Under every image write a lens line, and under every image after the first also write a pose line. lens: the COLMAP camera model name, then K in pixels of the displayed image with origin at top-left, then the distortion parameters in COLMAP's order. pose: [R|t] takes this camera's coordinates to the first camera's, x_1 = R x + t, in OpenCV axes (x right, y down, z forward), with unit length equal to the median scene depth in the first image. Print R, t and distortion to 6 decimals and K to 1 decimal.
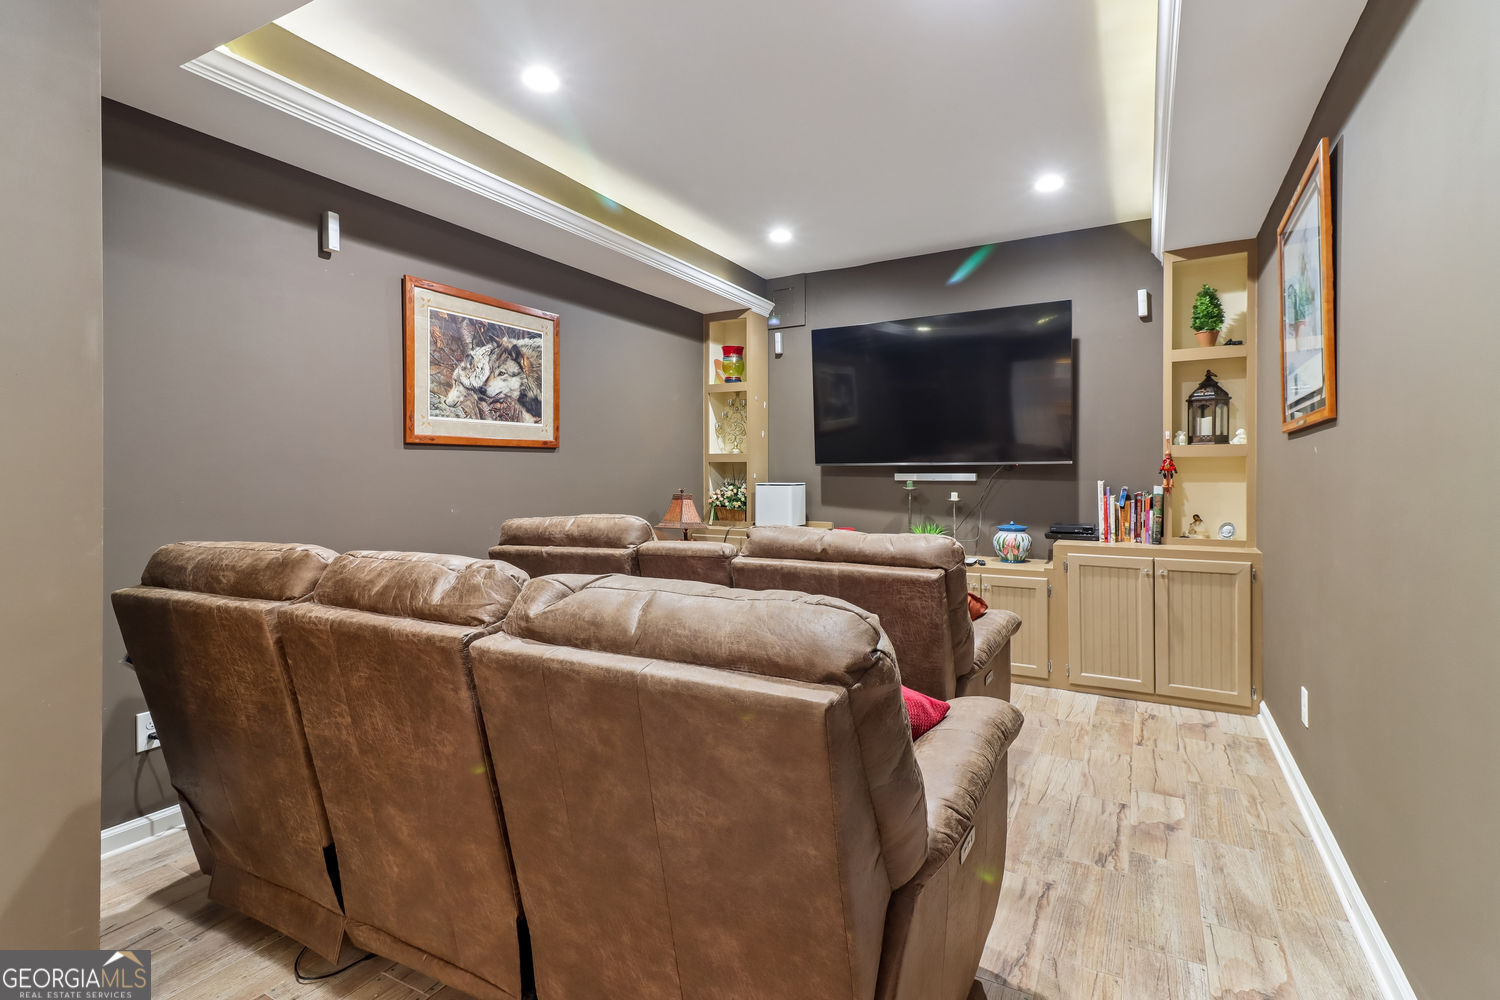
lens RADIAL K [[688.4, 0, 756.1], [0, 688.4, 472.0], [0, 0, 1]] dist [0.009085, -0.001096]
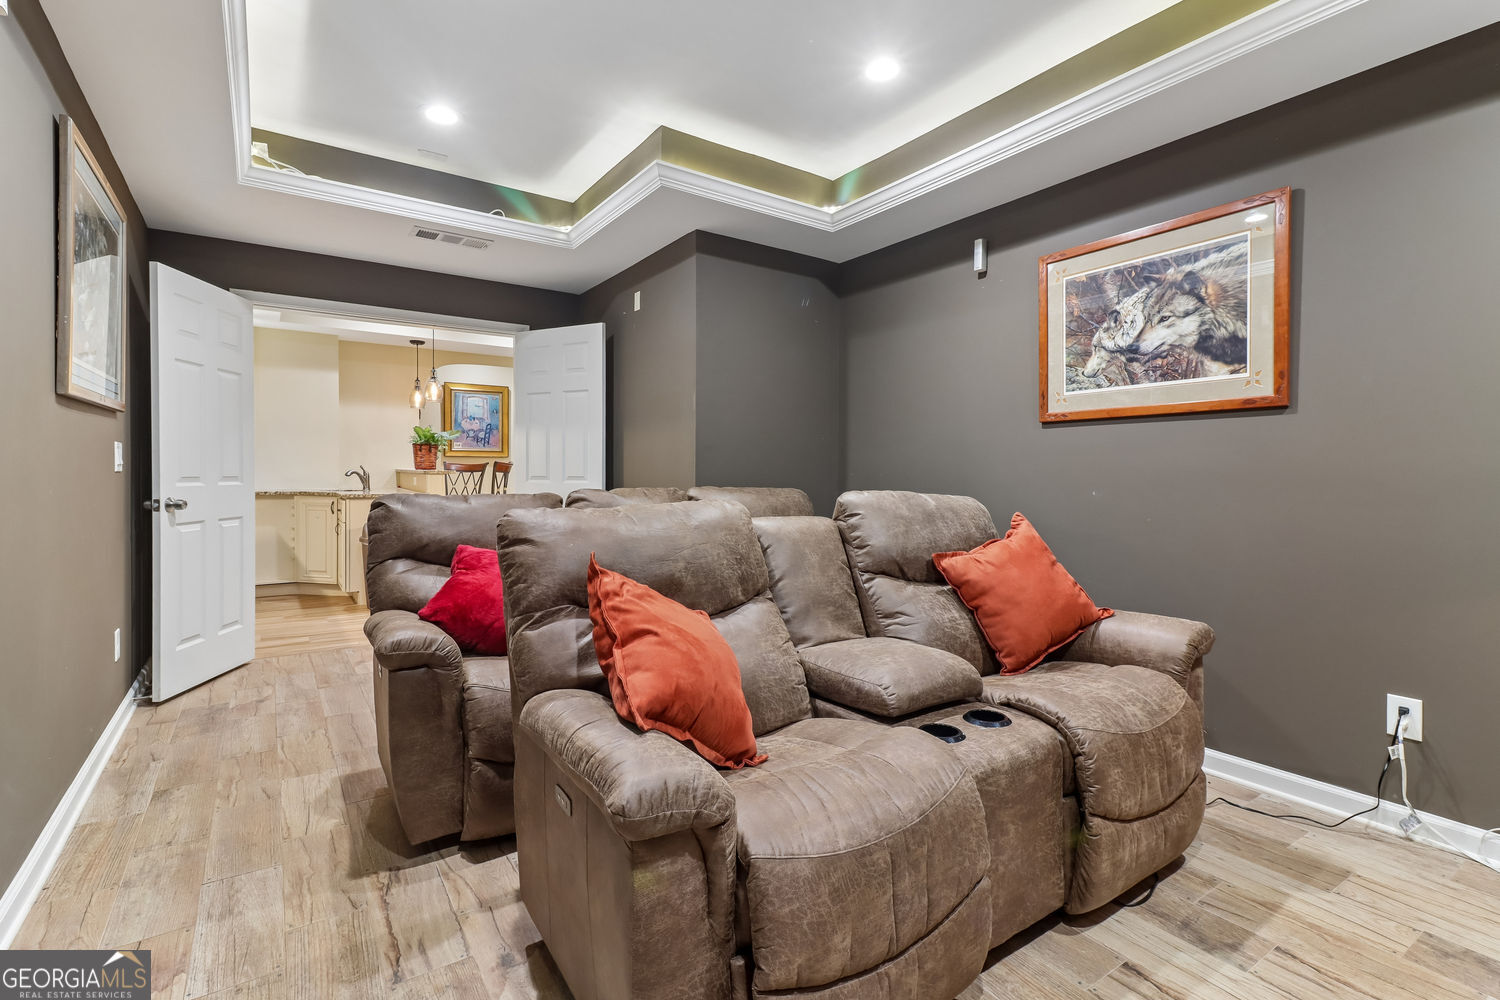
lens RADIAL K [[688.4, 0, 756.1], [0, 688.4, 472.0], [0, 0, 1]] dist [0.009085, -0.001096]
pose [[-0.432148, 0.001804, -0.901801, 0.529887], [-0.000352, 0.999998, 0.002169, 0.025666], [0.901802, 0.001255, -0.432147, 0.952752]]
